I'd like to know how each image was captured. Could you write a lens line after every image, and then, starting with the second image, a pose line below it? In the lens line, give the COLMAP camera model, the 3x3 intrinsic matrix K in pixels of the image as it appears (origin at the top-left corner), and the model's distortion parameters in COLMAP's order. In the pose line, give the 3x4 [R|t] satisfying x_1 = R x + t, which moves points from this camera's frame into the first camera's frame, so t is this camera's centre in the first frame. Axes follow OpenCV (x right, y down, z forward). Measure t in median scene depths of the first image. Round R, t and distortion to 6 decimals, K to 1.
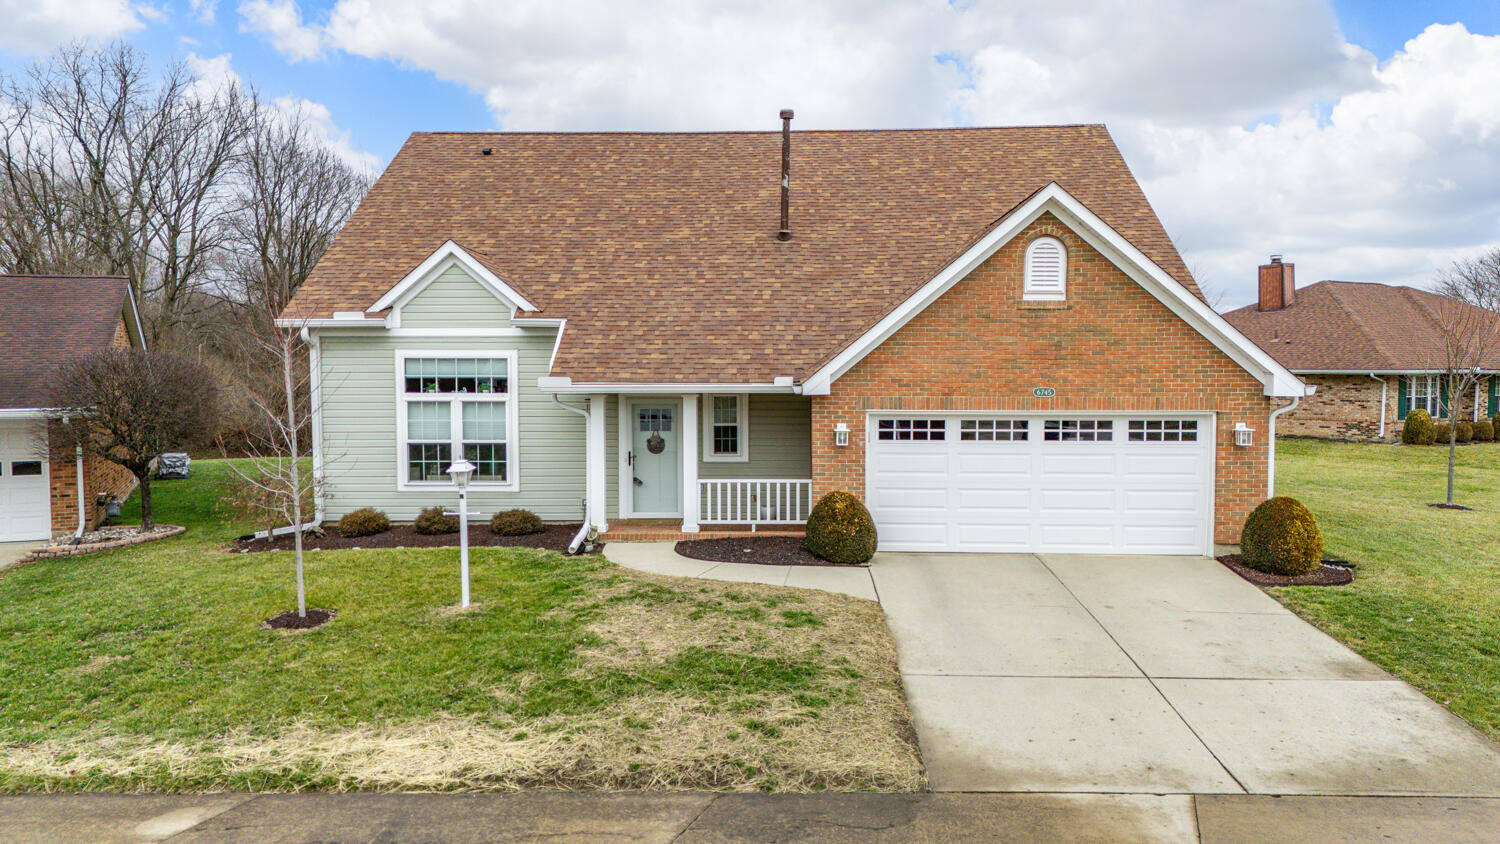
lens RADIAL K [[1143.0, 0, 752.5], [0, 1143.0, 403.4], [0, 0, 1]] dist [0.042529, -0.012828]
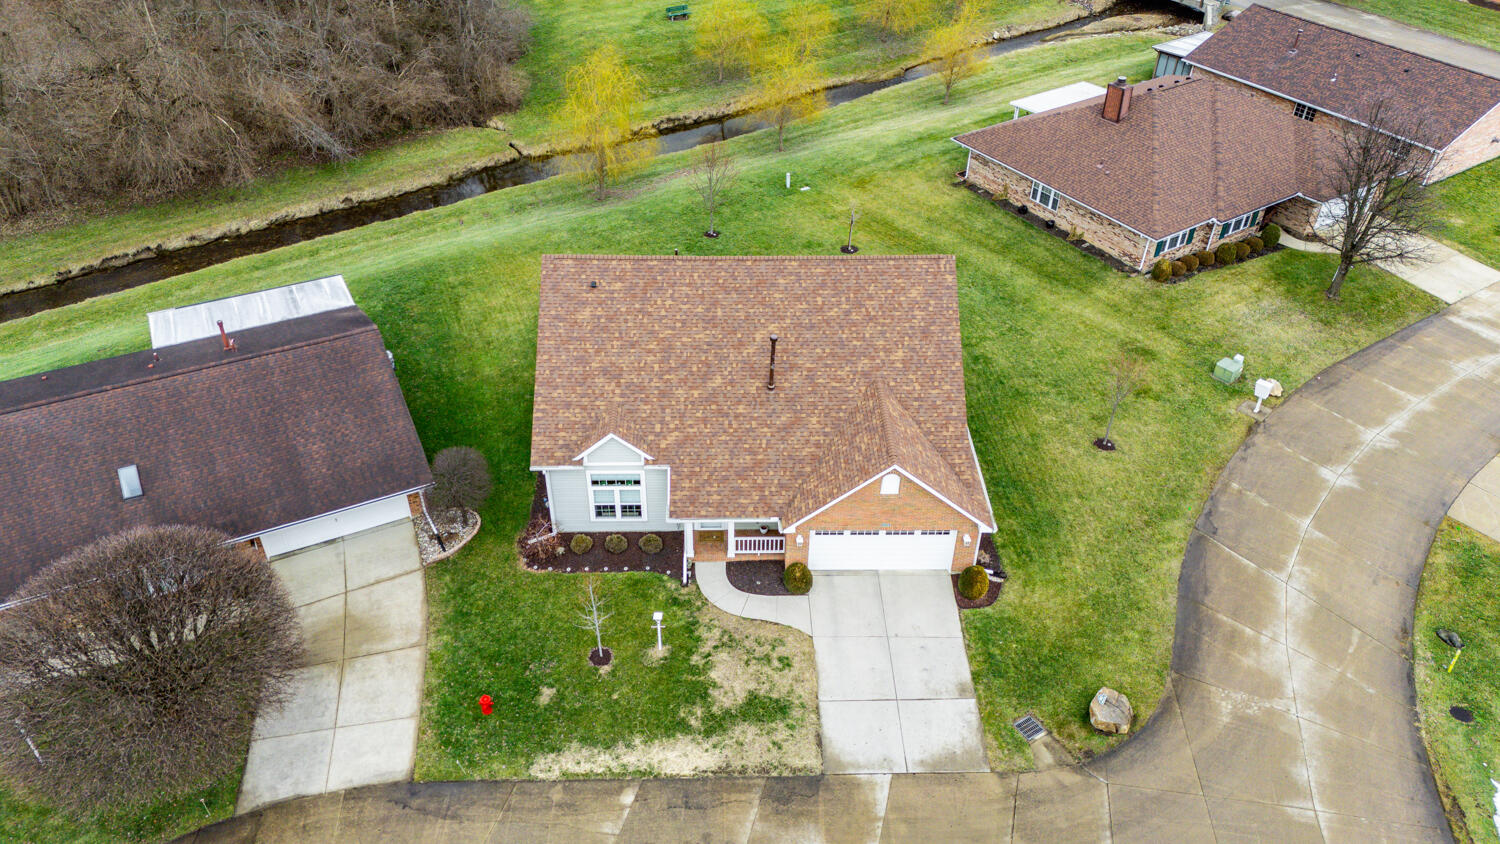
lens RADIAL K [[1144.2, 0, 753.1], [0, 1144.2, 410.1], [0, 0, 1]] dist [0.071400, -0.074133]
pose [[0.998116, -0.024489, 0.056255, -0.140878], [-0.011056, 0.830091, 0.557519, -1.498081], [-0.060349, -0.557090, 0.828256, -0.781521]]
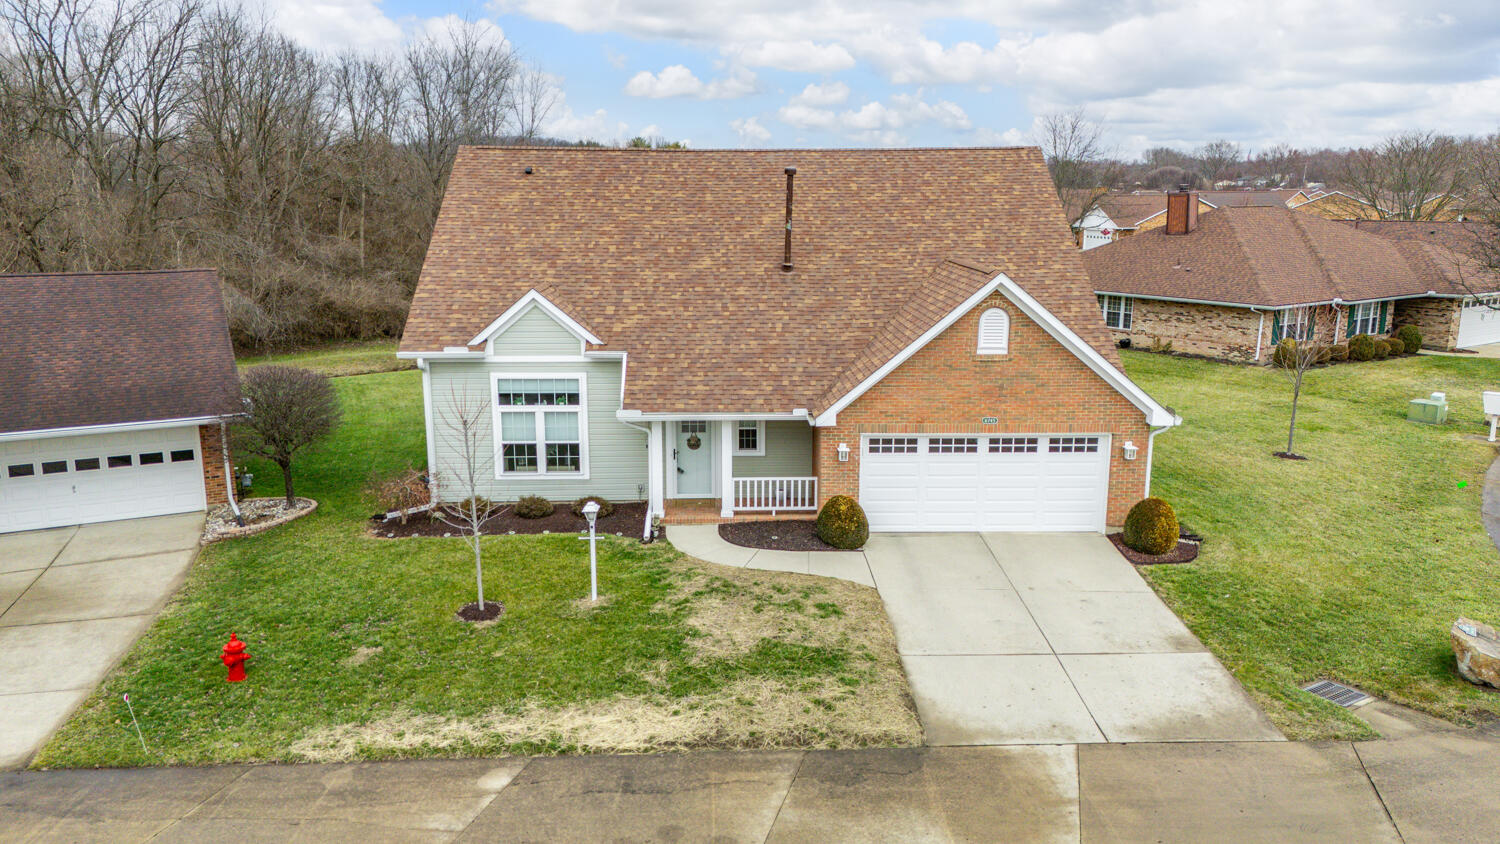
lens RADIAL K [[1144.2, 0, 753.1], [0, 1144.2, 410.1], [0, 0, 1]] dist [0.071400, -0.074133]
pose [[0.997774, -0.010416, 0.065870, -0.118813], [0.000043, 0.987828, 0.155552, -0.235646], [-0.066689, -0.155203, 0.985629, -0.333020]]
